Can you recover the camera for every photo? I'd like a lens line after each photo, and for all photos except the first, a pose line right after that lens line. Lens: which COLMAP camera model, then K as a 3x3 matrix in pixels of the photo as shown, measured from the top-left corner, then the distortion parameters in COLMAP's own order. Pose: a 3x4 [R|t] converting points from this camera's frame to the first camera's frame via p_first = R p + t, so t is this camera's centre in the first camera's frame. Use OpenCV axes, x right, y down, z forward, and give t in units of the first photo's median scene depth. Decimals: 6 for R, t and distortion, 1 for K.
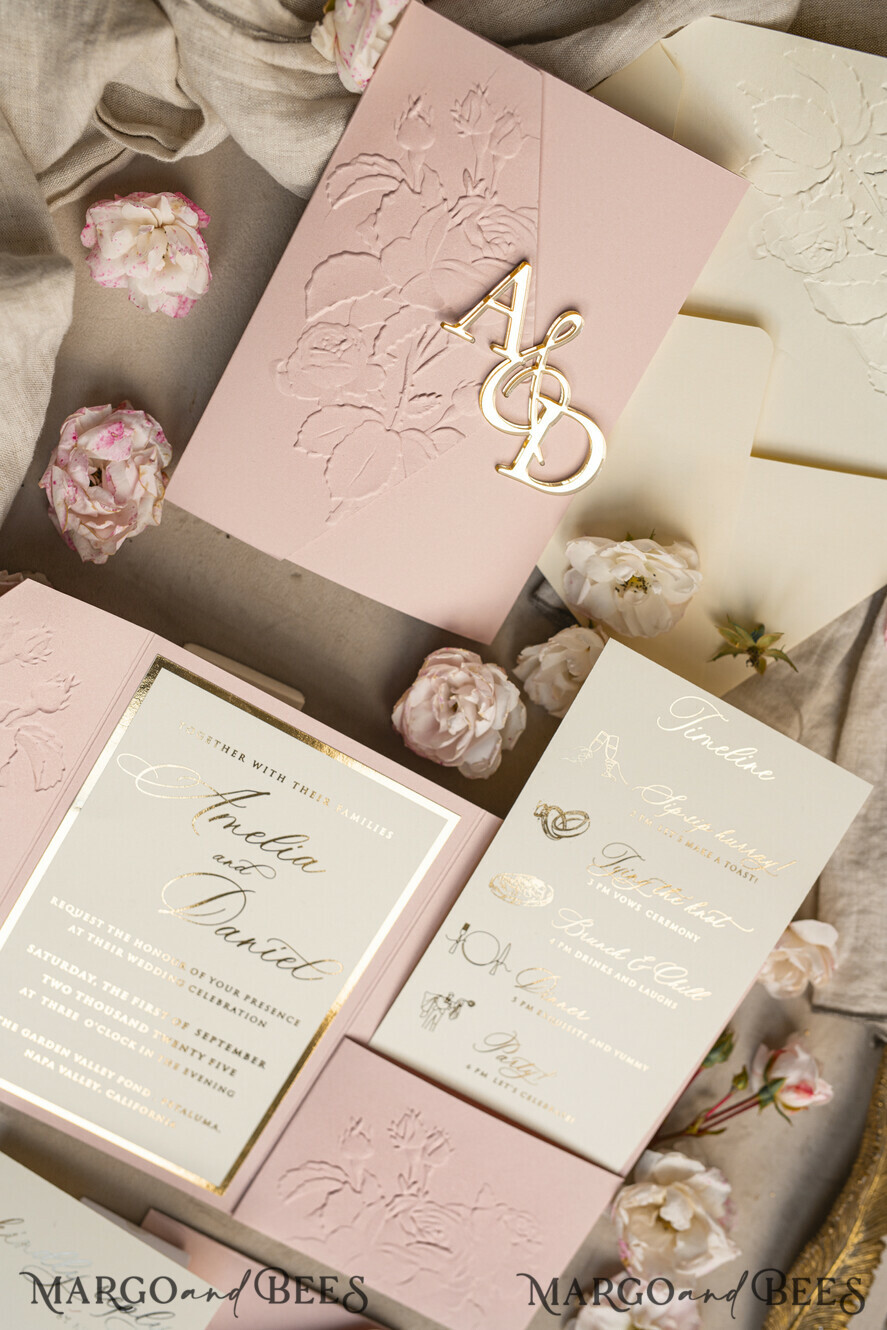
lens RADIAL K [[1981.0, 0, 421.4], [0, 1981.0, 675.0], [0, 0, 1]] dist [-0.030226, 0.028704]
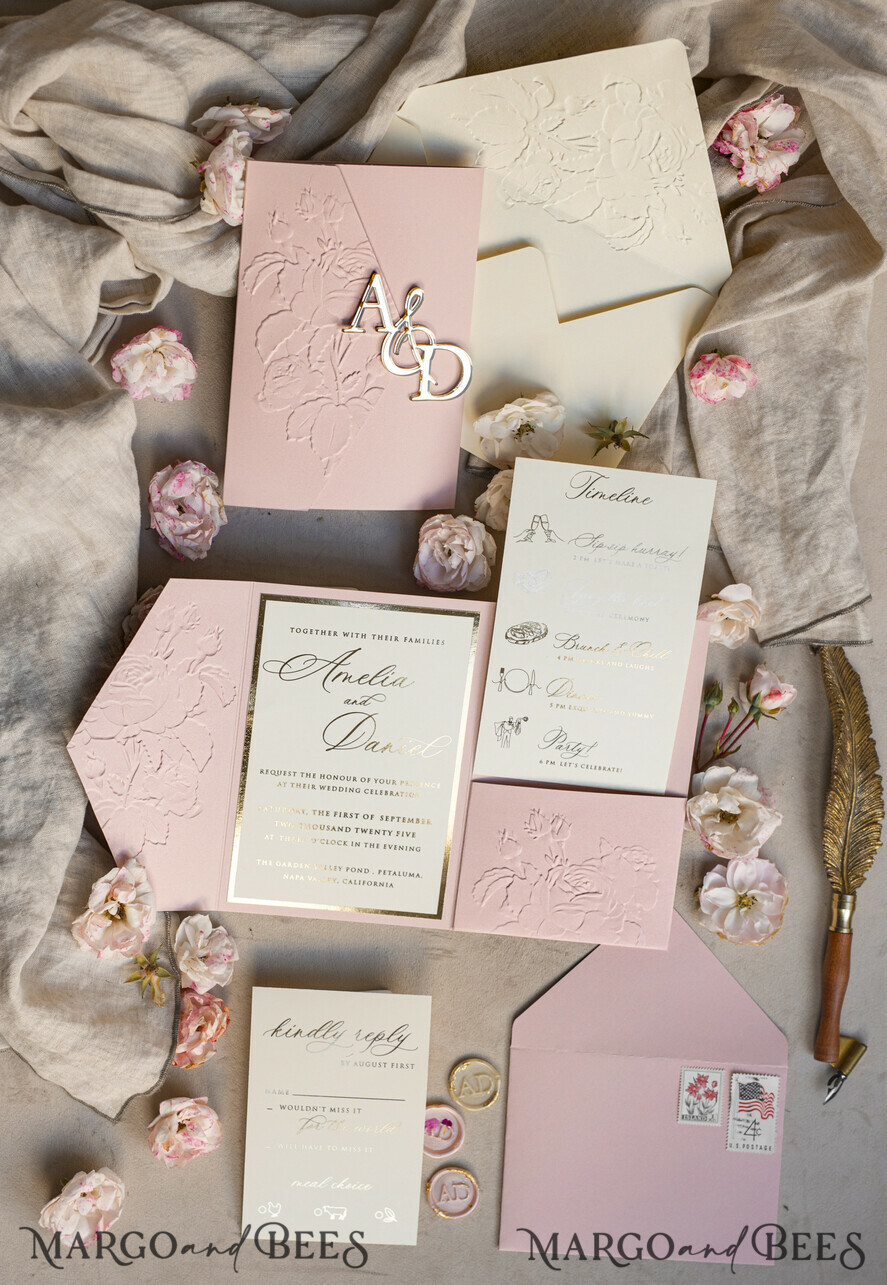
lens RADIAL K [[2663.8, 0, 5.7], [0, 2663.8, 741.9], [0, 0, 1]] dist [-0.022654, 0.026893]
pose [[0.904385, -0.406405, -0.130090, -0.088833], [0.397068, 0.913140, -0.092257, 0.212363], [0.156284, 0.031781, 0.987201, -1.131682]]
